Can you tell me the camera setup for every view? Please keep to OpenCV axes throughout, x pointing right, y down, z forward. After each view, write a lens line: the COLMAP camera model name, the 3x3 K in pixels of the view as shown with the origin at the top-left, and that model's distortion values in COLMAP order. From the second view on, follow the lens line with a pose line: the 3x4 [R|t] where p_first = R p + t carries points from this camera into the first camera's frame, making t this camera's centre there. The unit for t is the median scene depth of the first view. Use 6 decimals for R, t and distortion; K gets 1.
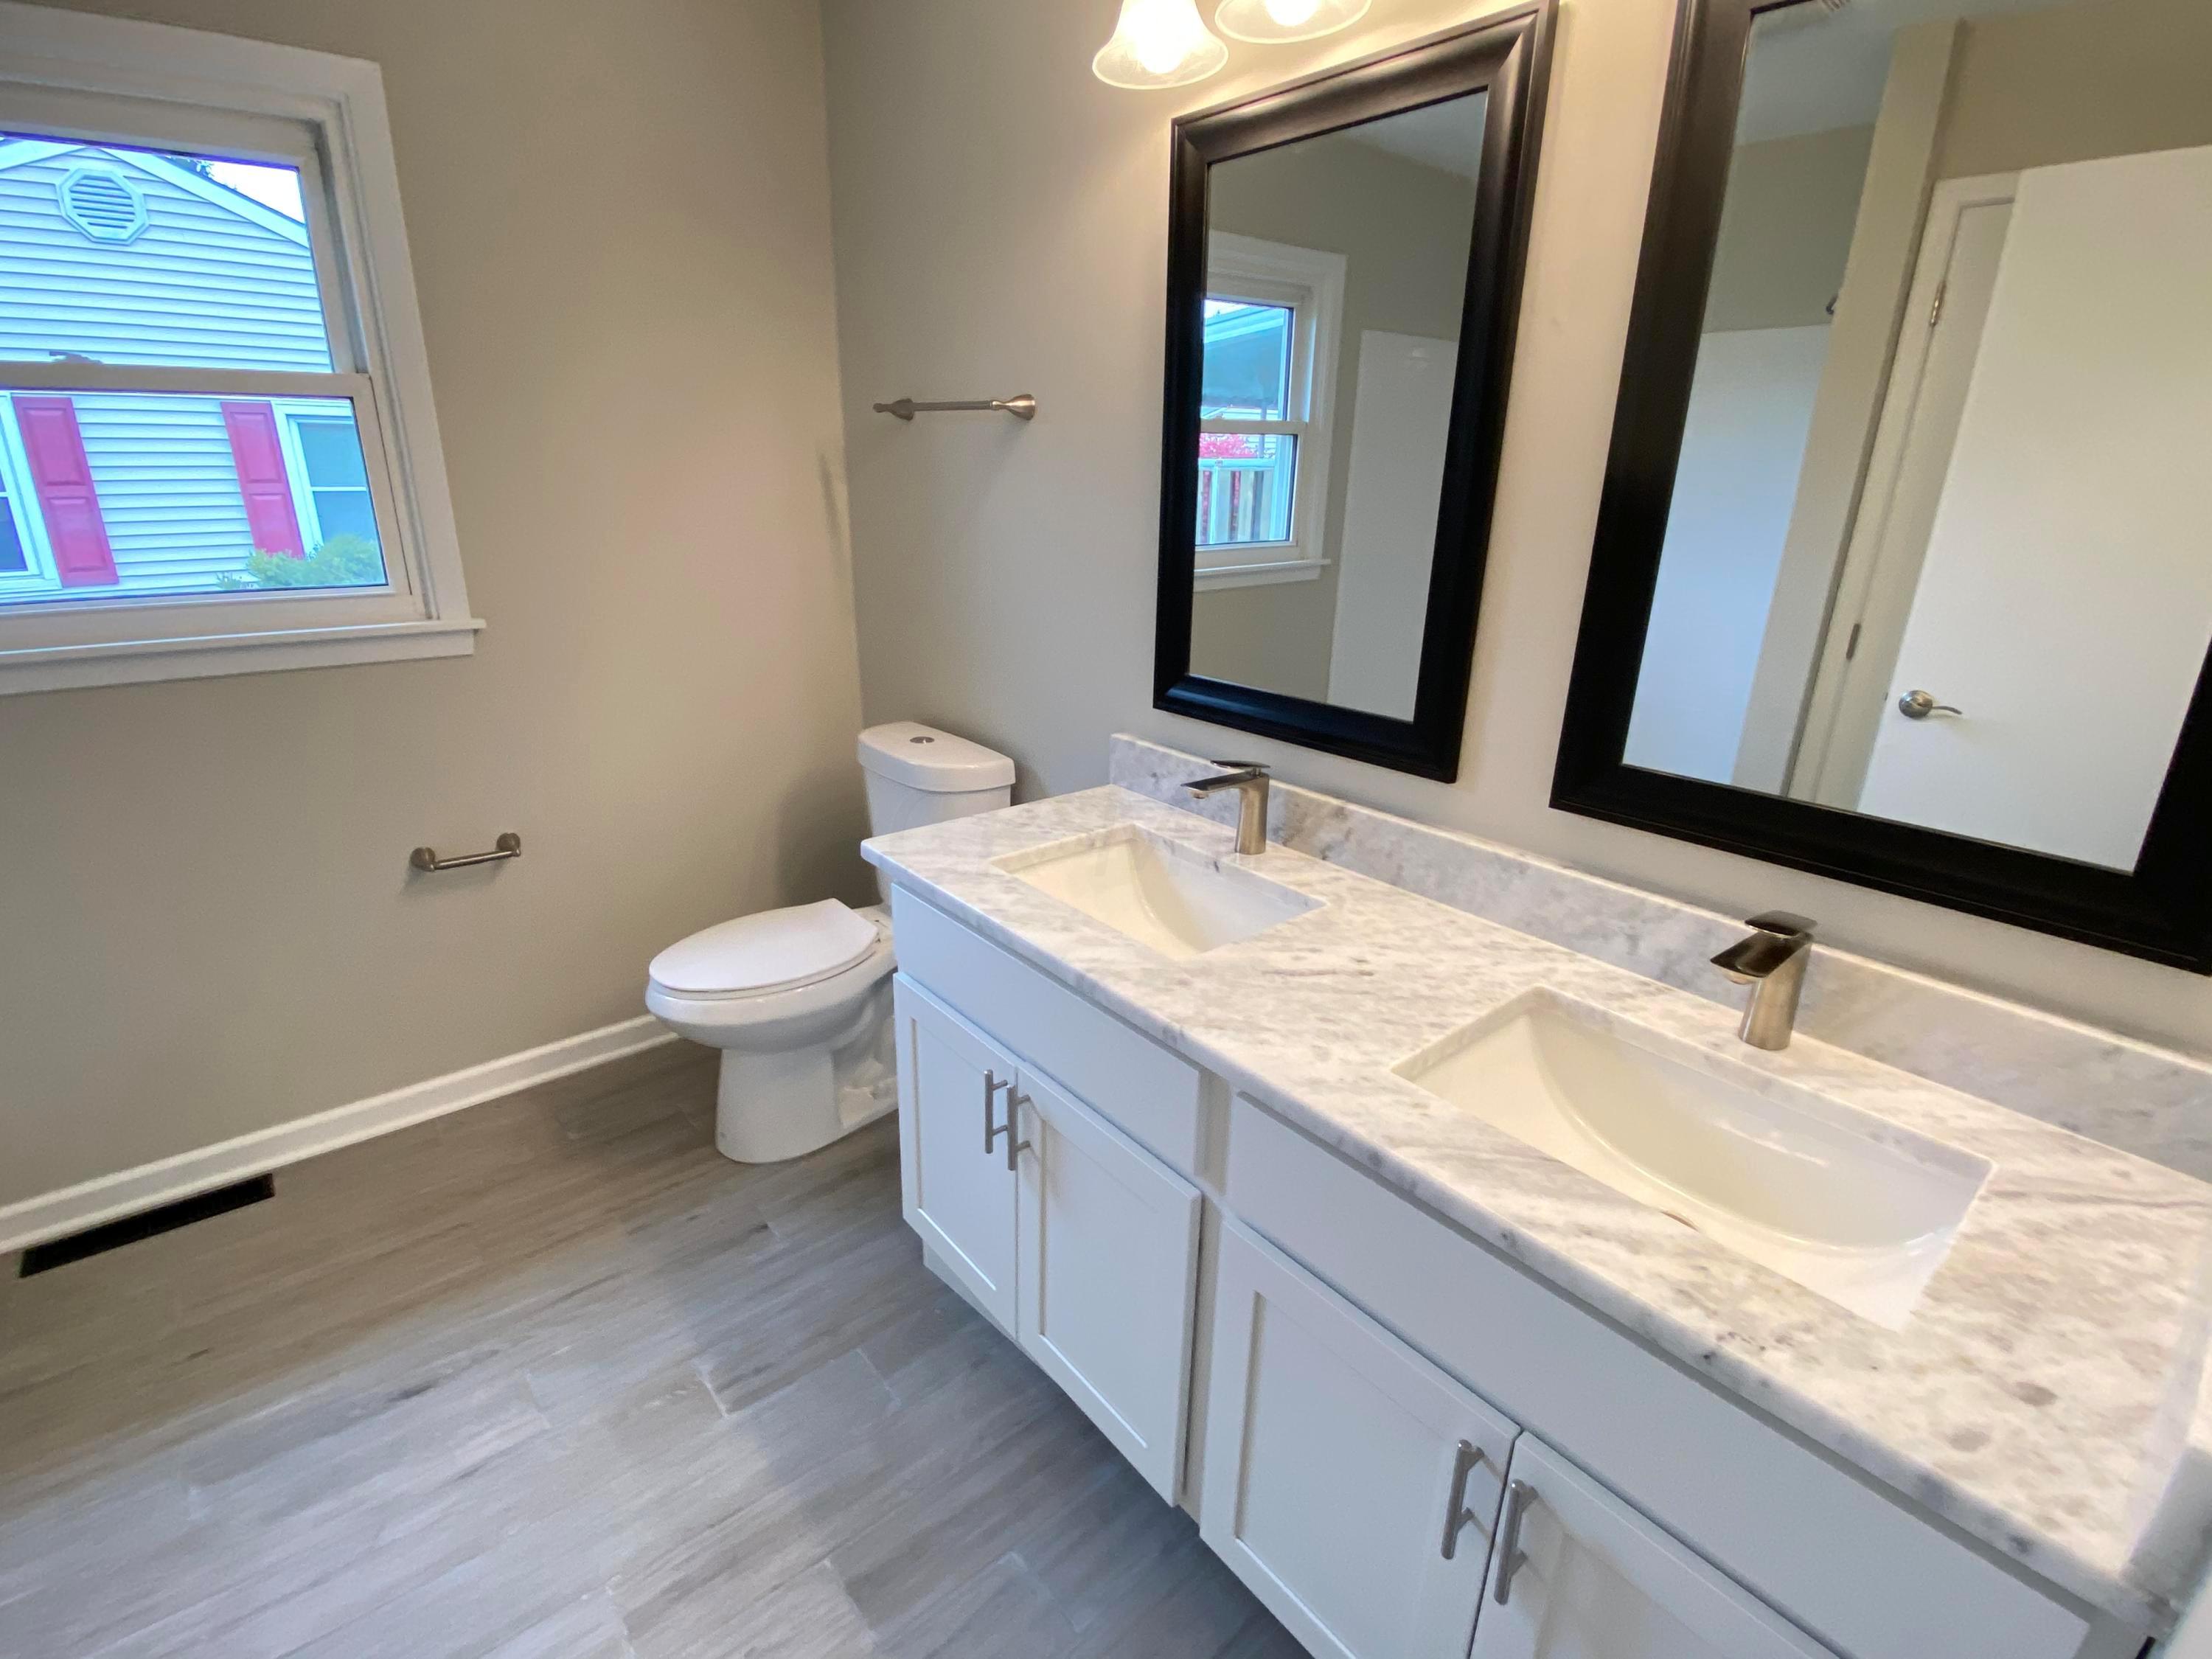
lens RADIAL K [[1028.3, 0, 1101.4], [0, 1028.3, 825.7], [0, 0, 1]] dist [0.038011, -0.030415]
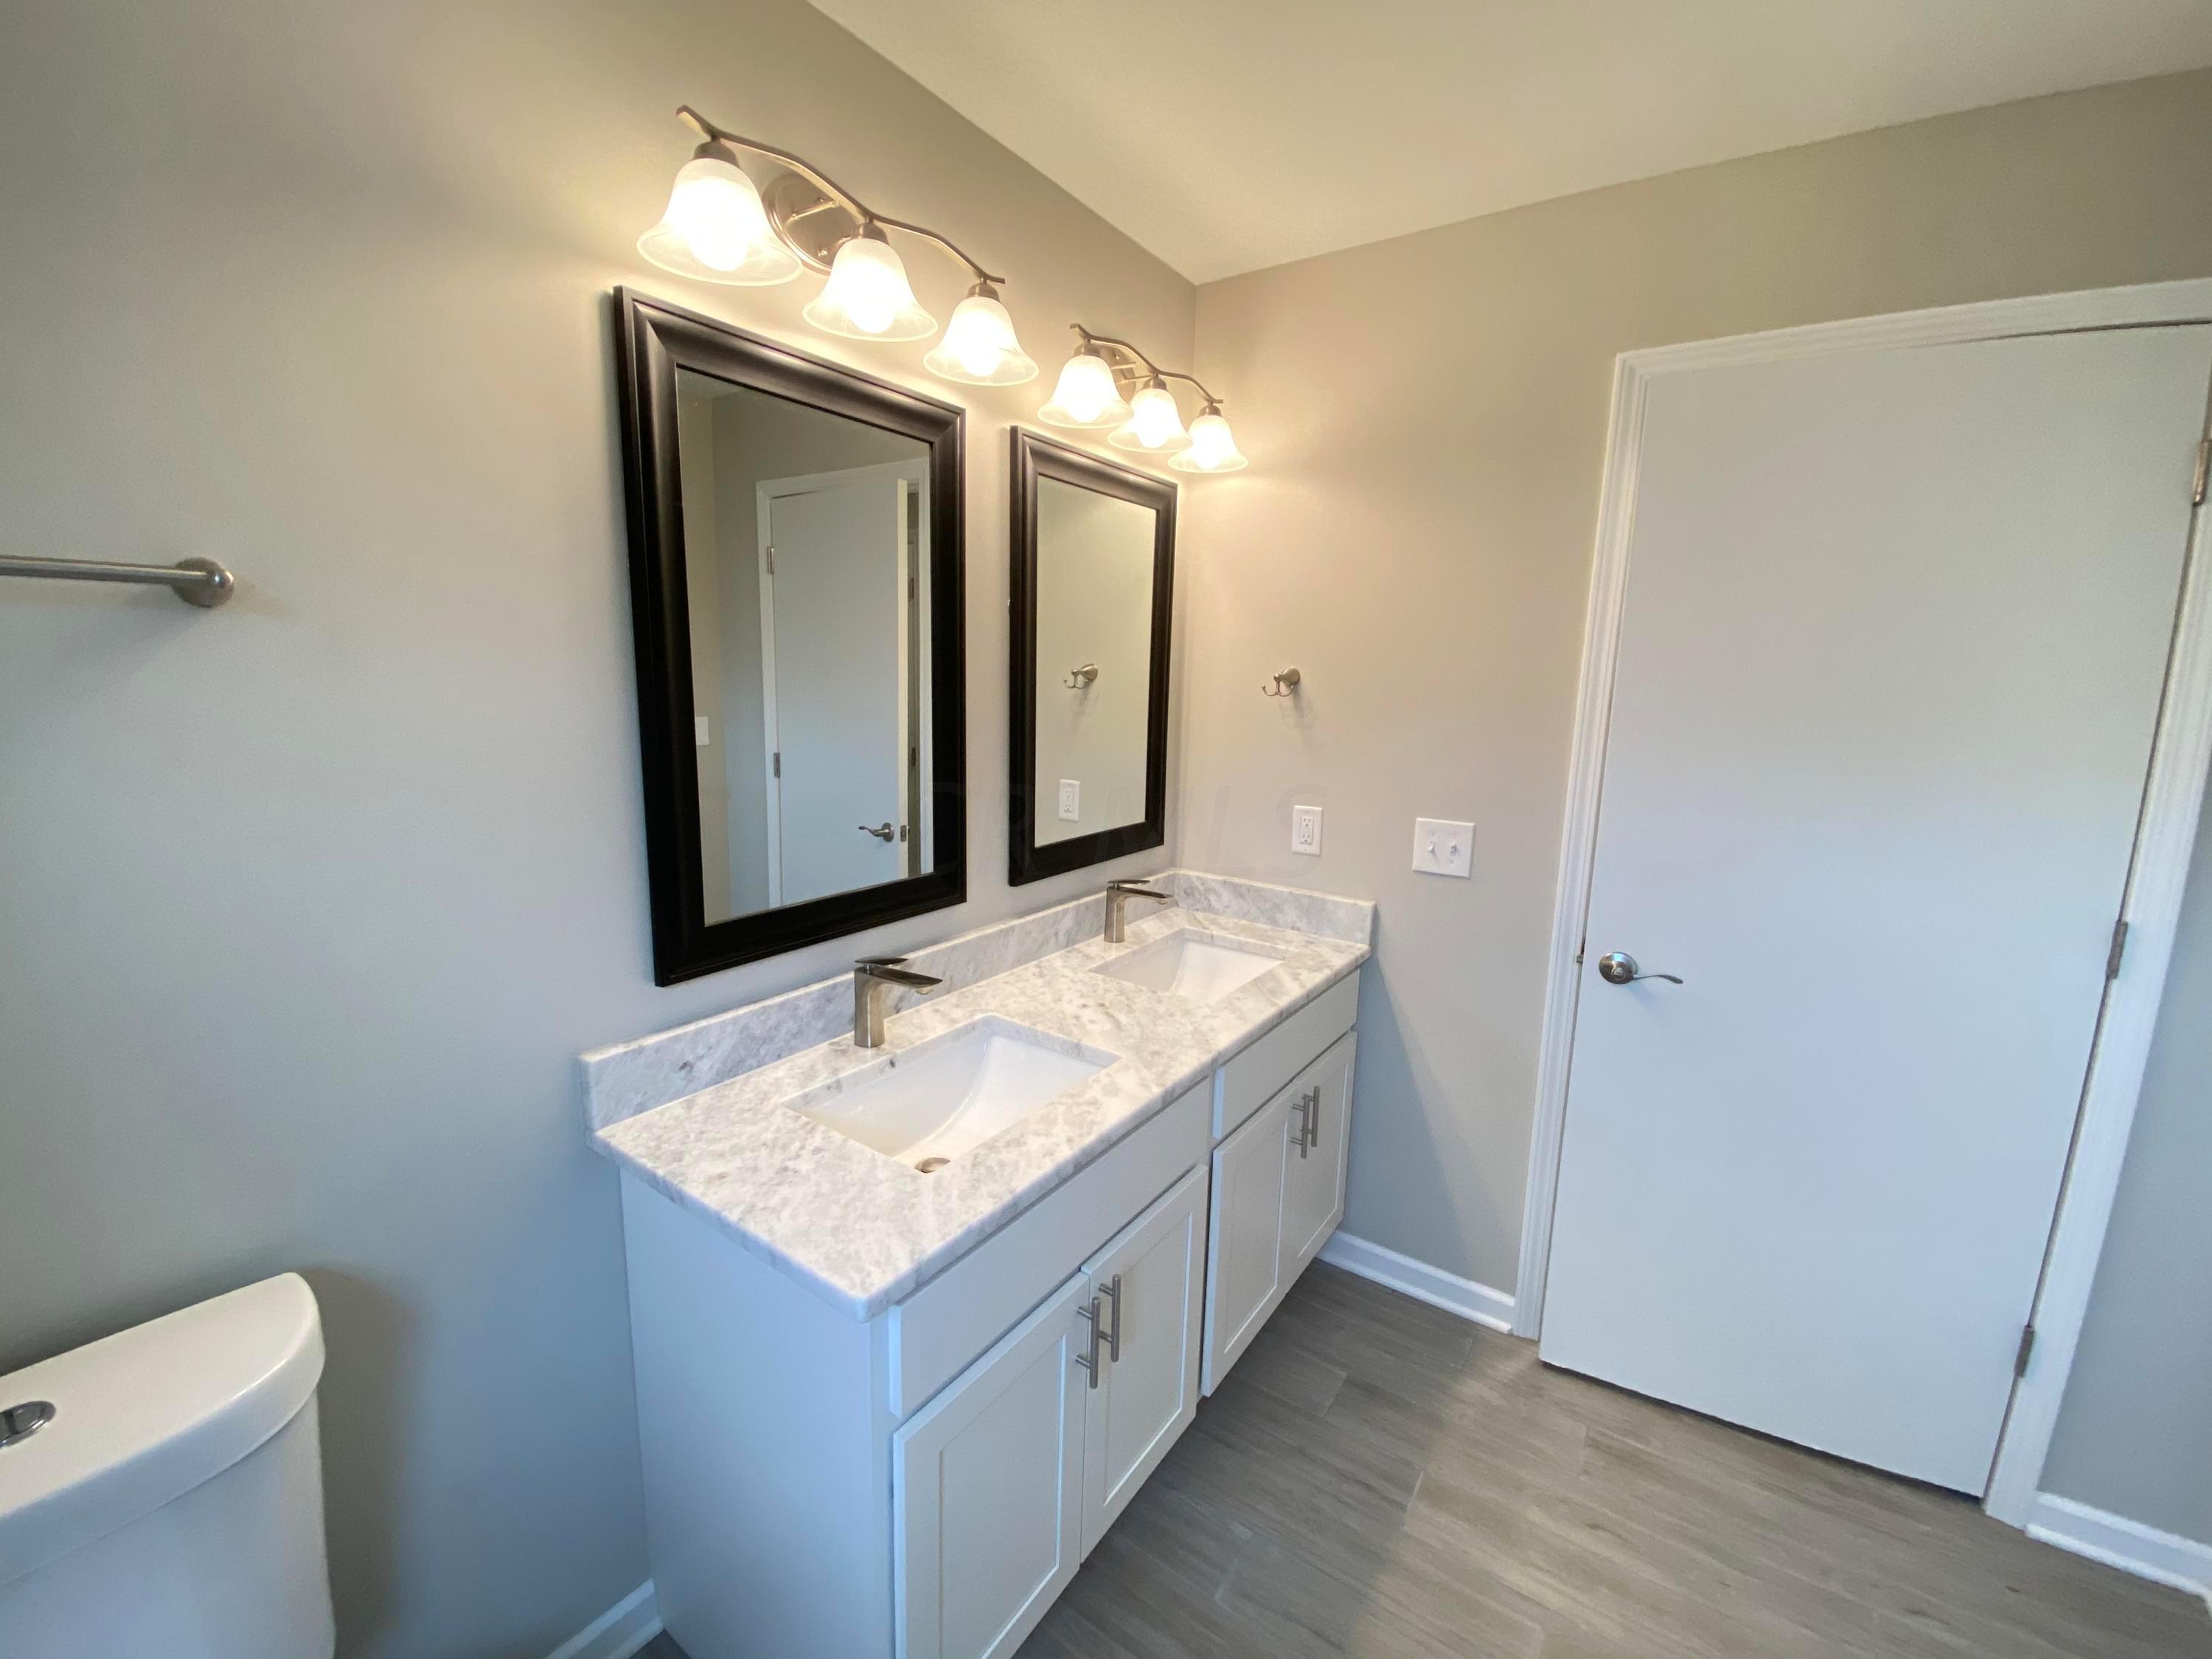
lens RADIAL K [[889.7, 0, 1103.6], [0, 889.7, 826.9], [0, 0, 1]] dist [0.033165, -0.027319]
pose [[-0.267252, -0.187950, 0.945120, -0.907610], [0.284028, 0.921858, 0.263639, -0.431566], [-0.920817, 0.338899, -0.192985, 1.102365]]
